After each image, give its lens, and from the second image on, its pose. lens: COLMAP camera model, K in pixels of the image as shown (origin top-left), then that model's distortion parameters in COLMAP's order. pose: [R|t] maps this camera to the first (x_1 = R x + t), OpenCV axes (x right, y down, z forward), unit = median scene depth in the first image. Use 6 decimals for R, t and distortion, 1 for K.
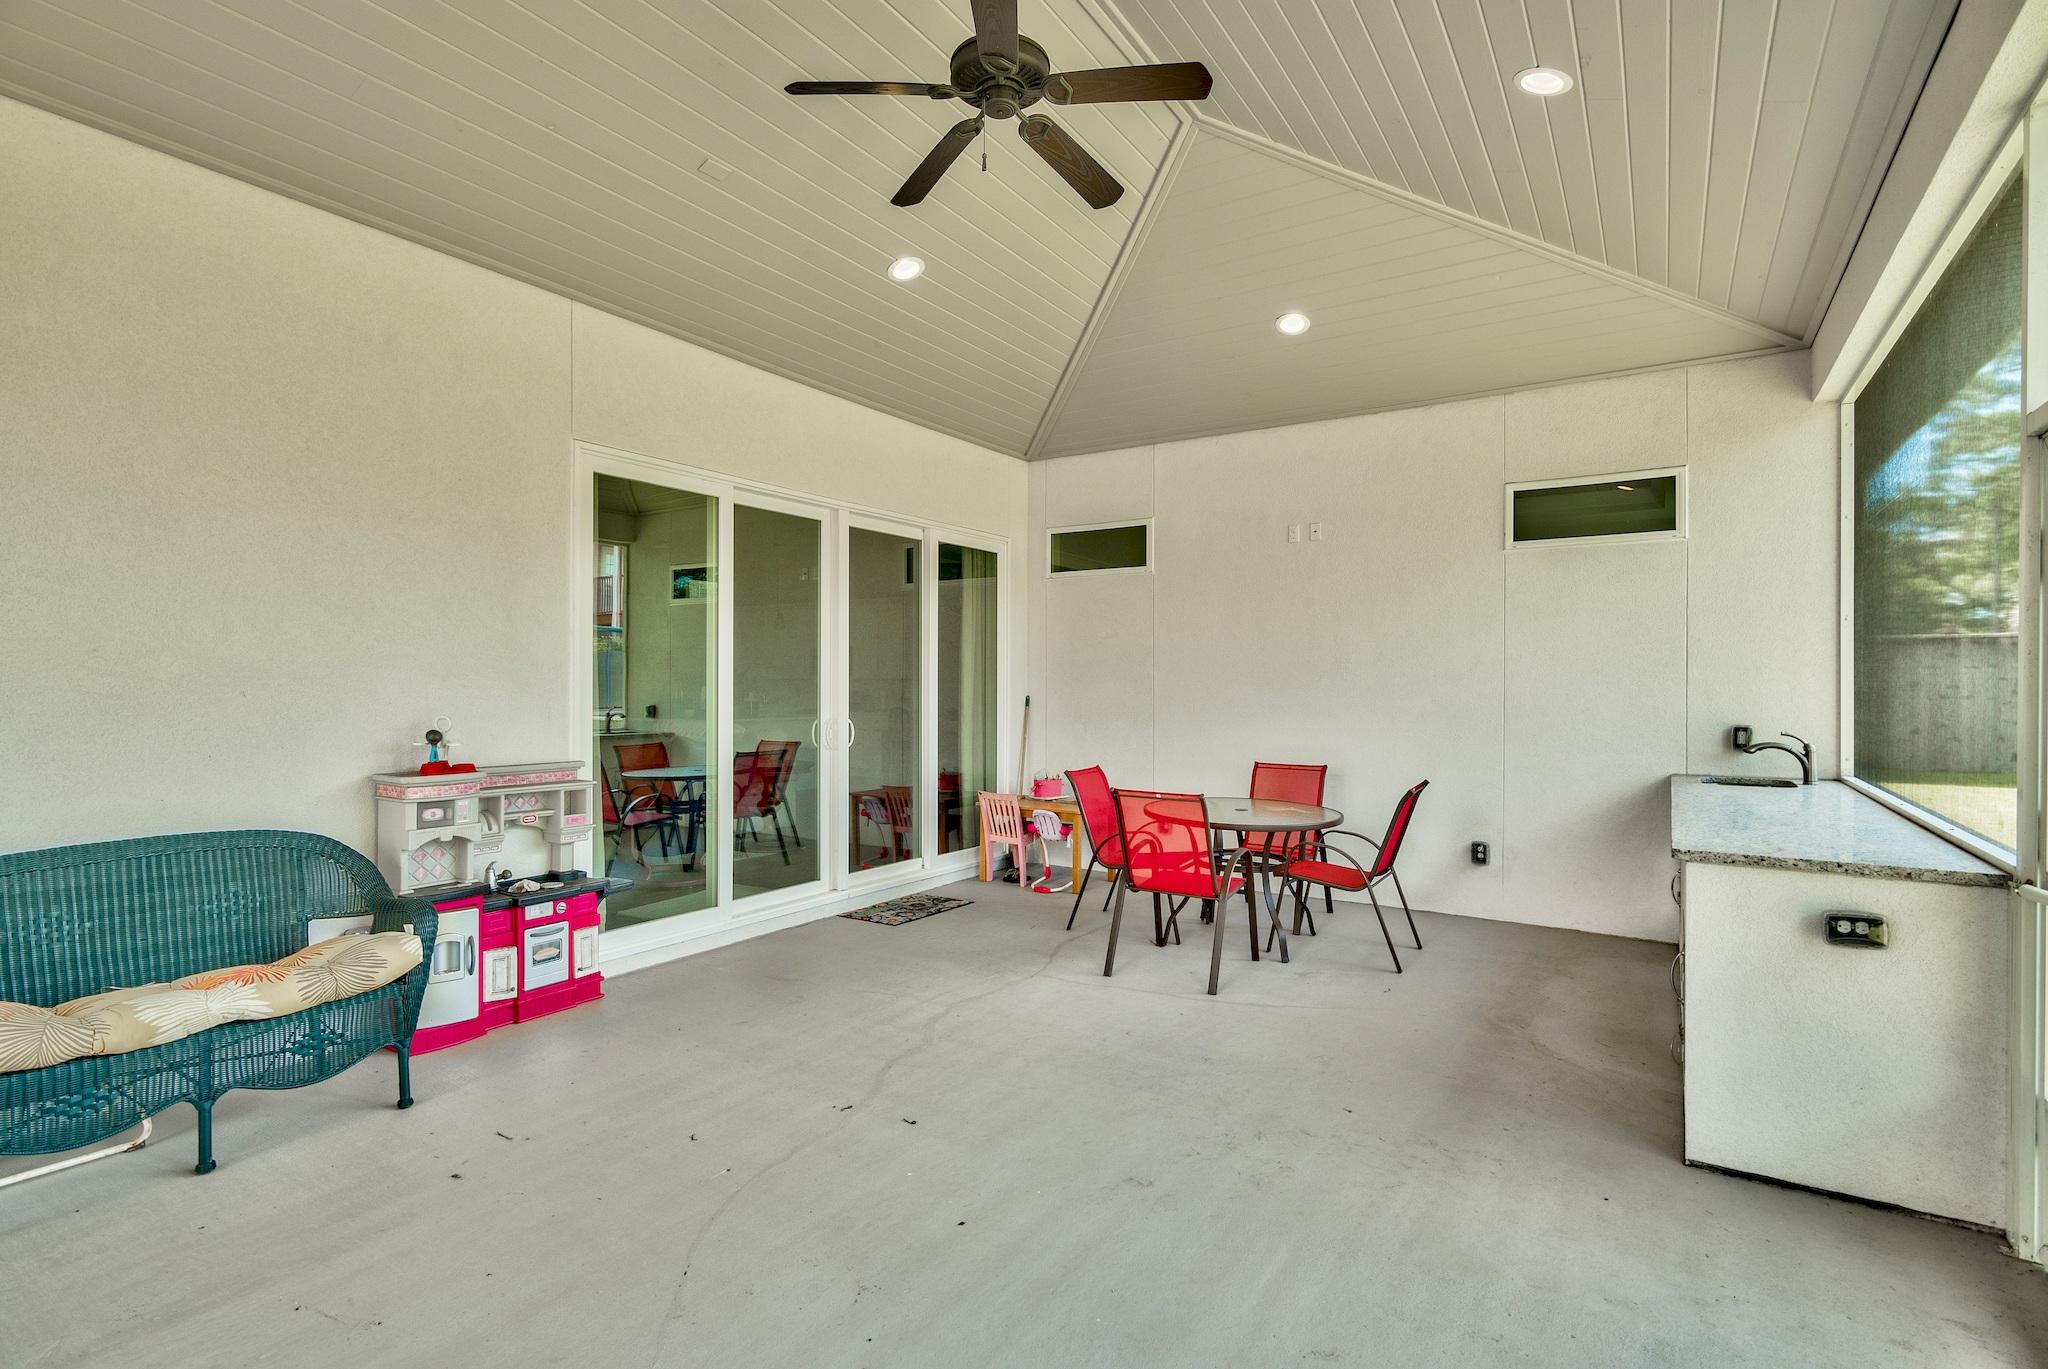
lens RADIAL K [[1019.2, 0, 1026.2], [0, 1019.2, 687.8], [0, 0, 1]] dist [-0.001772, 0.000085]
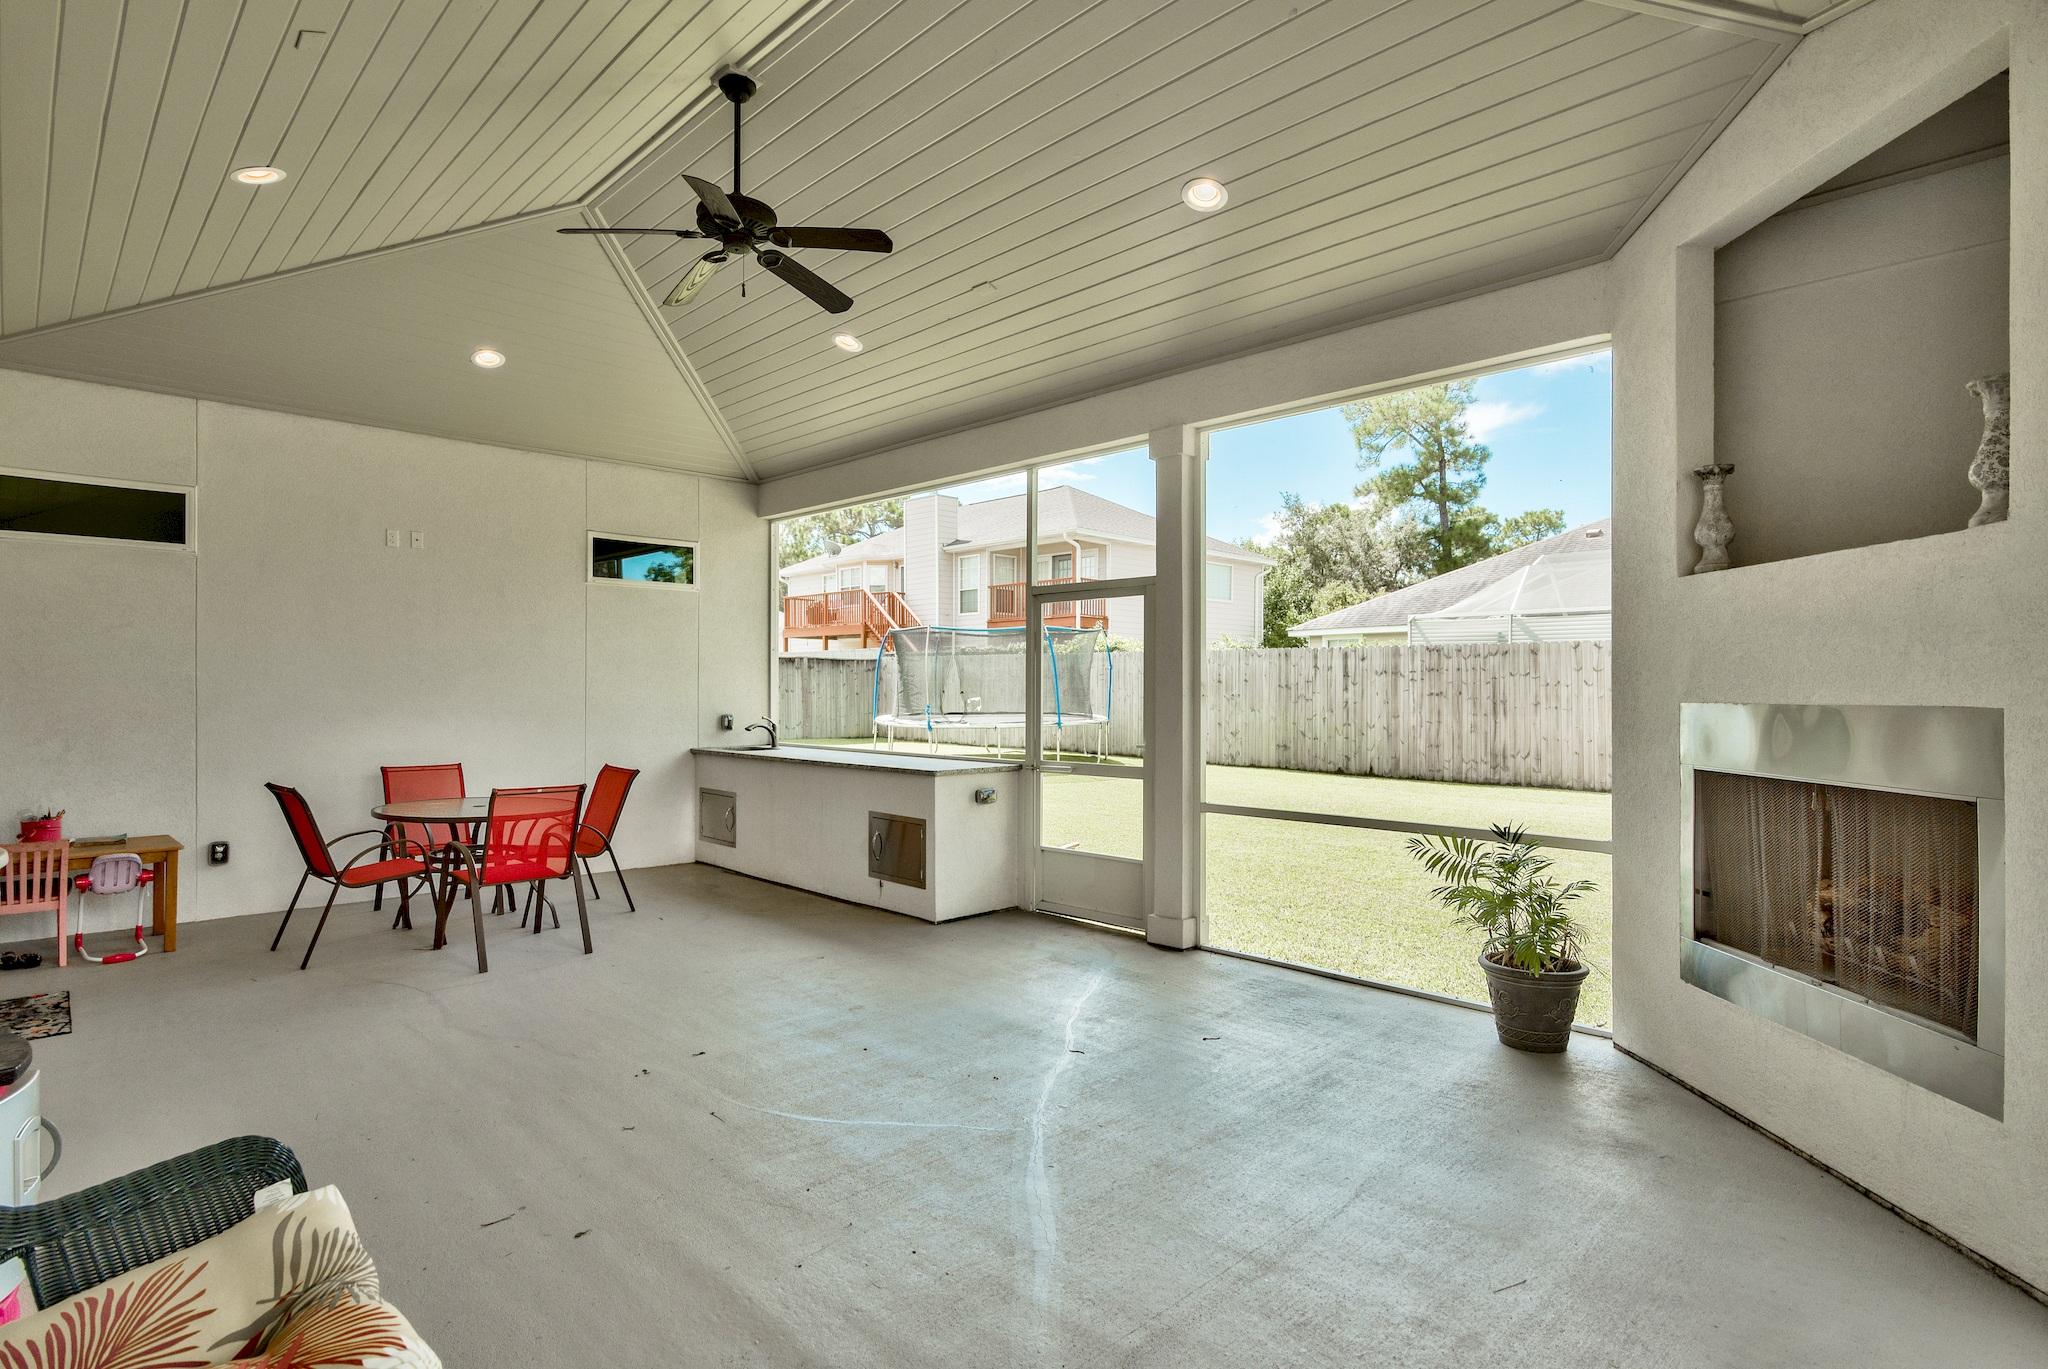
lens RADIAL K [[977.7, 0, 1052.7], [0, 977.7, 693.3], [0, 0, 1]] dist [-0.003103, -0.000619]
pose [[0.198831, -0.008025, 0.980001, -0.657573], [-0.001339, 0.999963, 0.008460, -0.008002], [-0.980033, -0.002994, 0.198813, 0.199818]]
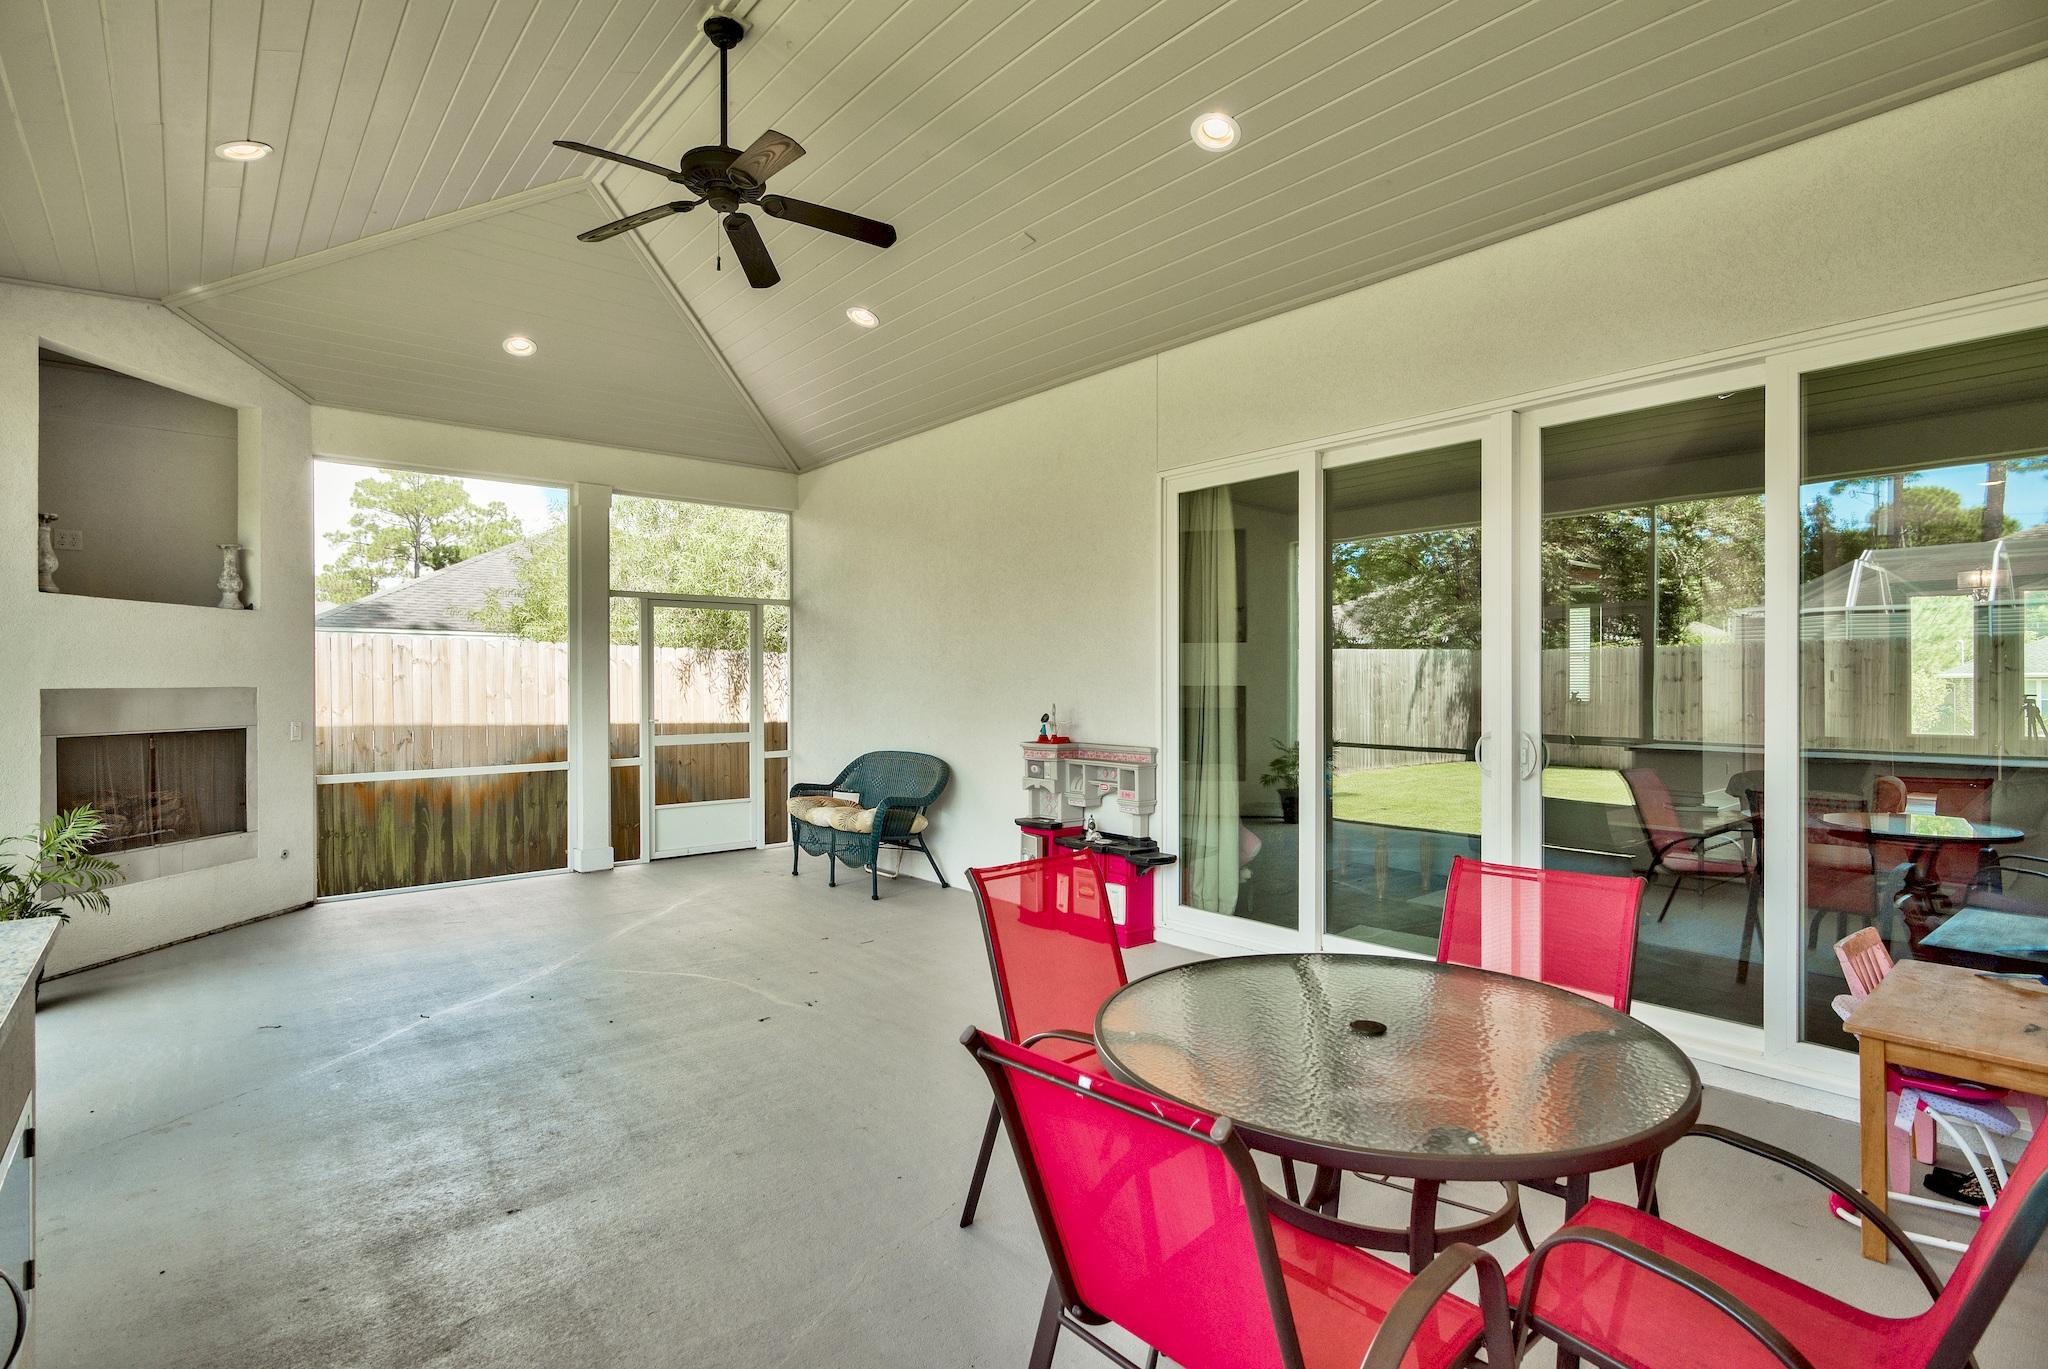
lens RADIAL K [[1022.2, 0, 1009.4], [0, 1022.2, 673.8], [0, 0, 1]] dist [-0.002191, -0.000935]
pose [[-0.333547, -0.013101, -0.942642, 0.572001], [0.000016, 0.999903, -0.013903, 0.002560], [0.942733, -0.004652, -0.333515, 0.974008]]
